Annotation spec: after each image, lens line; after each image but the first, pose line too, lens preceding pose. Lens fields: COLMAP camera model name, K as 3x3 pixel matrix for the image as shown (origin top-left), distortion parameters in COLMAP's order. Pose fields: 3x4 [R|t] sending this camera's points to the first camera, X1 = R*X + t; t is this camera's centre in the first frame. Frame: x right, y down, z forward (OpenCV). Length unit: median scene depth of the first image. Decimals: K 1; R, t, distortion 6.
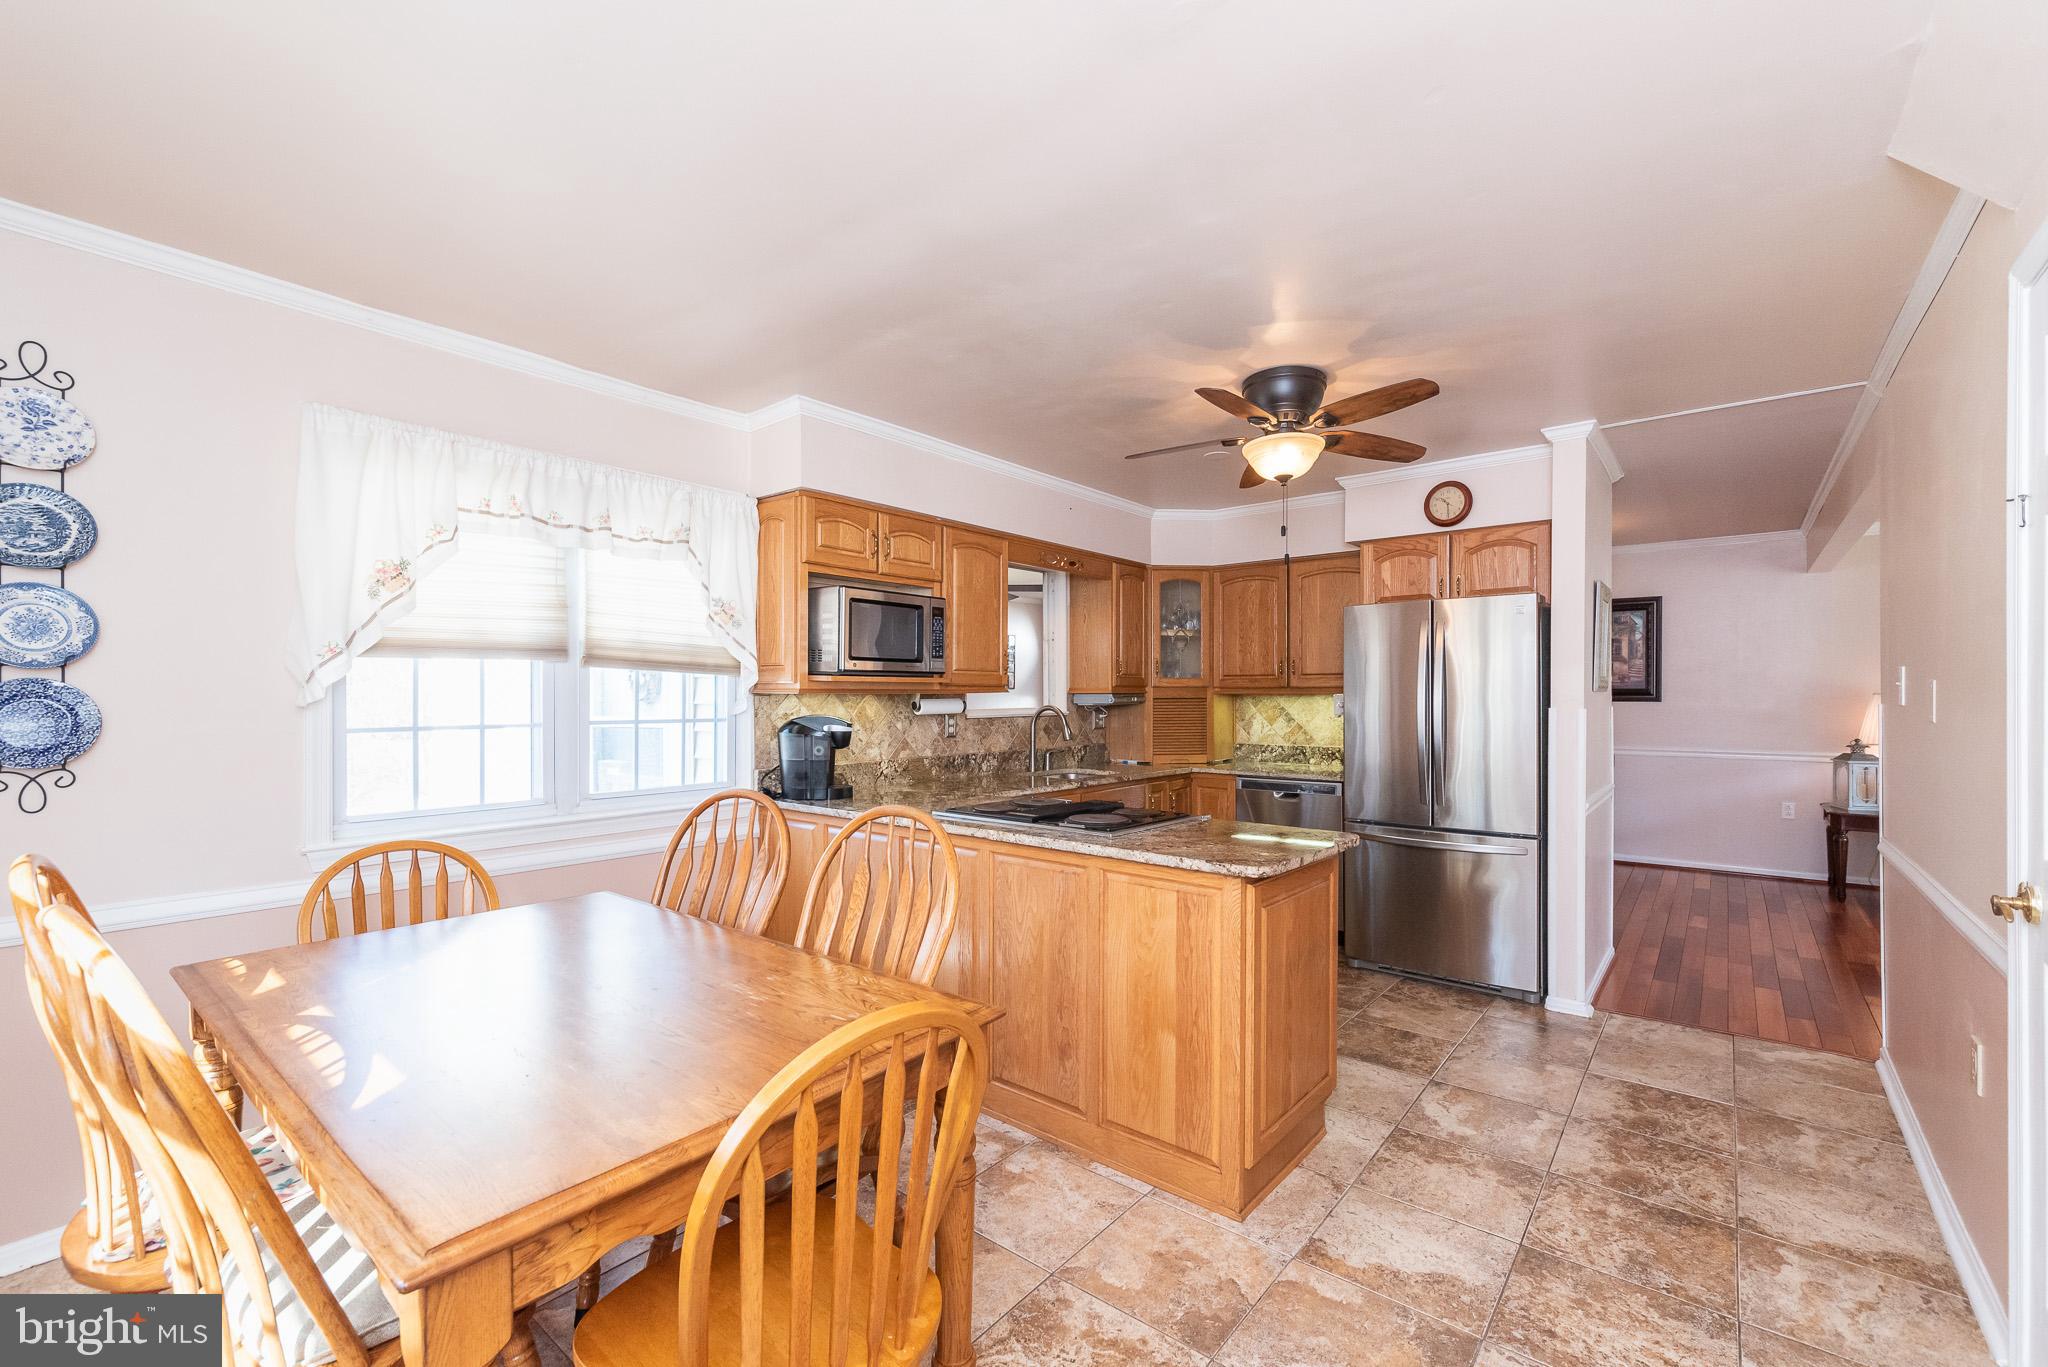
lens RADIAL K [[905.8, 0, 997.2], [0, 905.8, 694.1], [0, 0, 1]] dist [-0.000656, 0.000304]
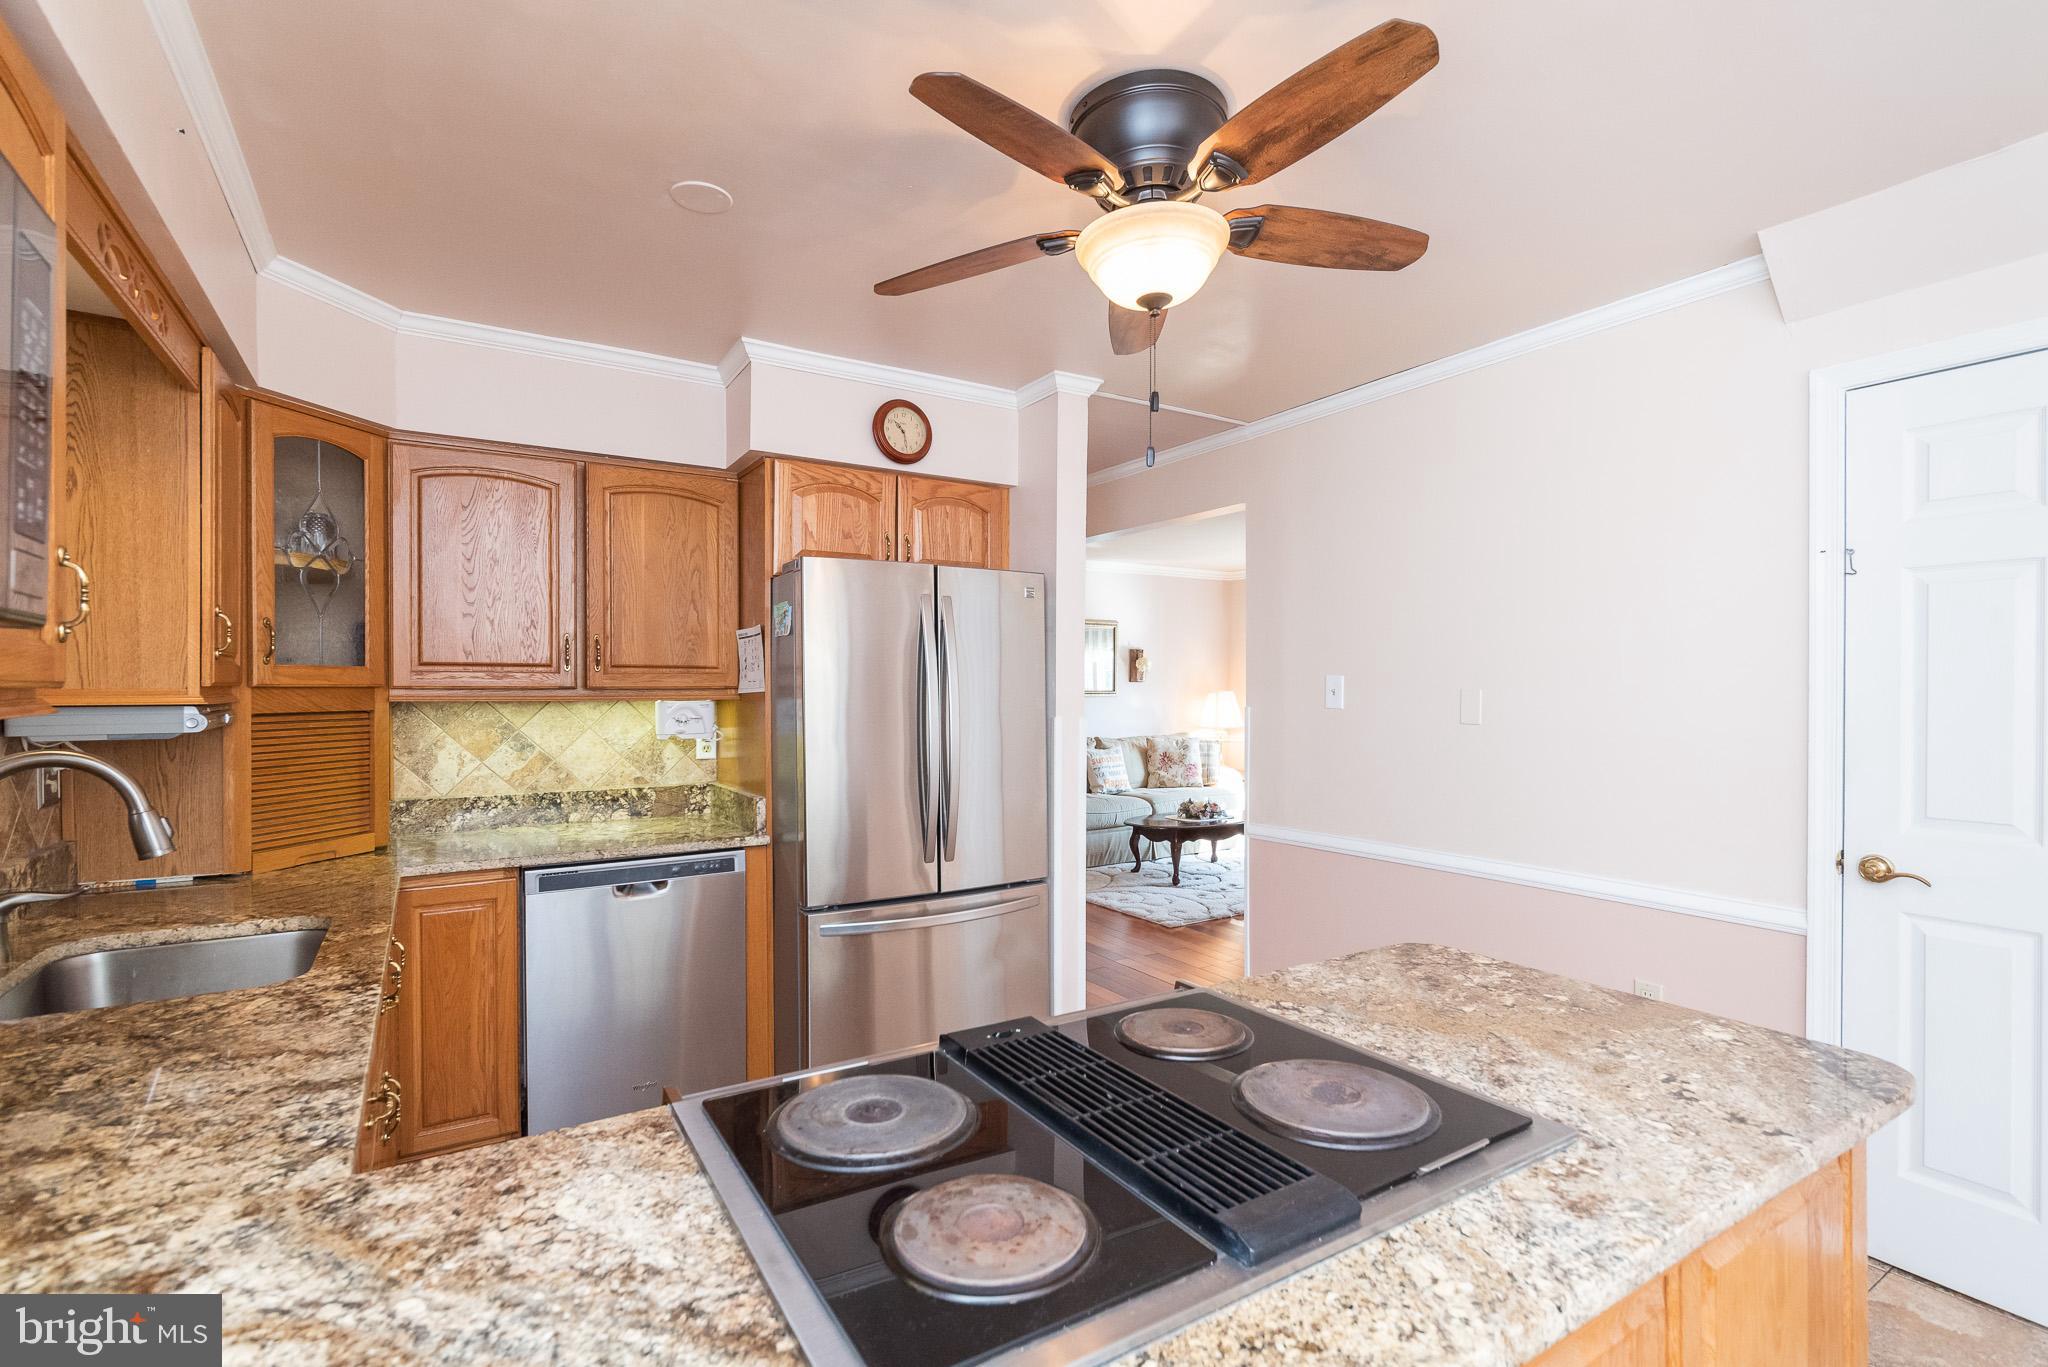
lens RADIAL K [[931.3, 0, 1063.9], [0, 931.3, 694.5], [0, 0, 1]] dist [-0.002305, -0.000381]
pose [[0.277072, -0.003963, 0.960841, -0.162380], [-0.001682, 0.999988, 0.004610, -0.008520], [-0.960848, -0.002893, 0.277062, 0.675059]]
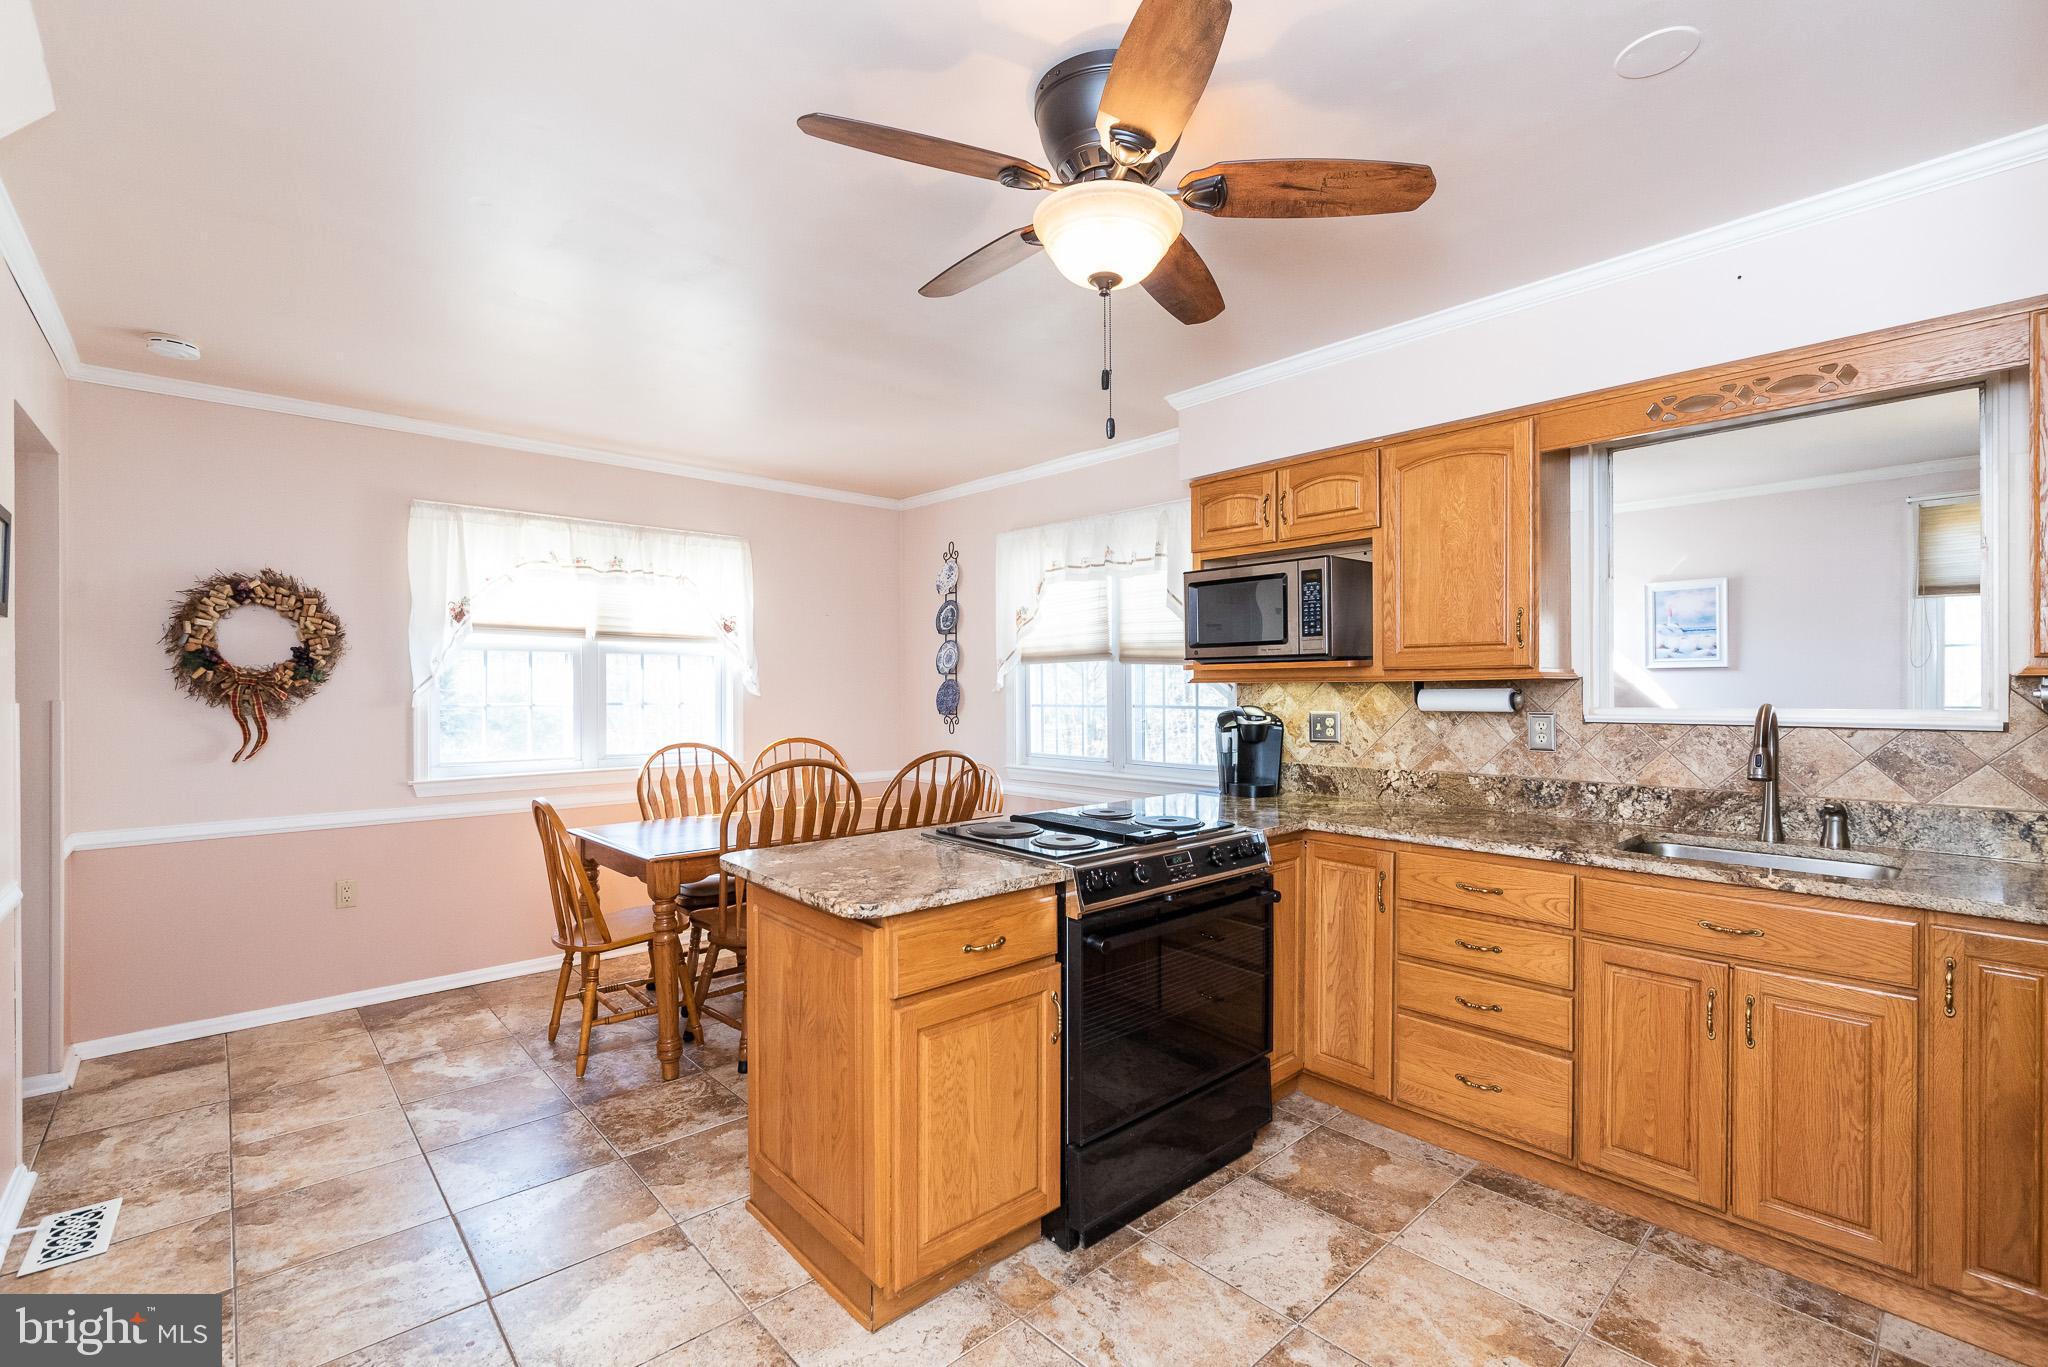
lens RADIAL K [[883.5, 0, 1023.8], [0, 883.5, 689.0], [0, 0, 1]] dist [-0.004967, -0.000014]
pose [[-0.148292, 0.003511, -0.988937, 0.640023], [0.004760, 0.999985, 0.002836, 0.001790], [0.988932, -0.004287, -0.148306, 0.779845]]
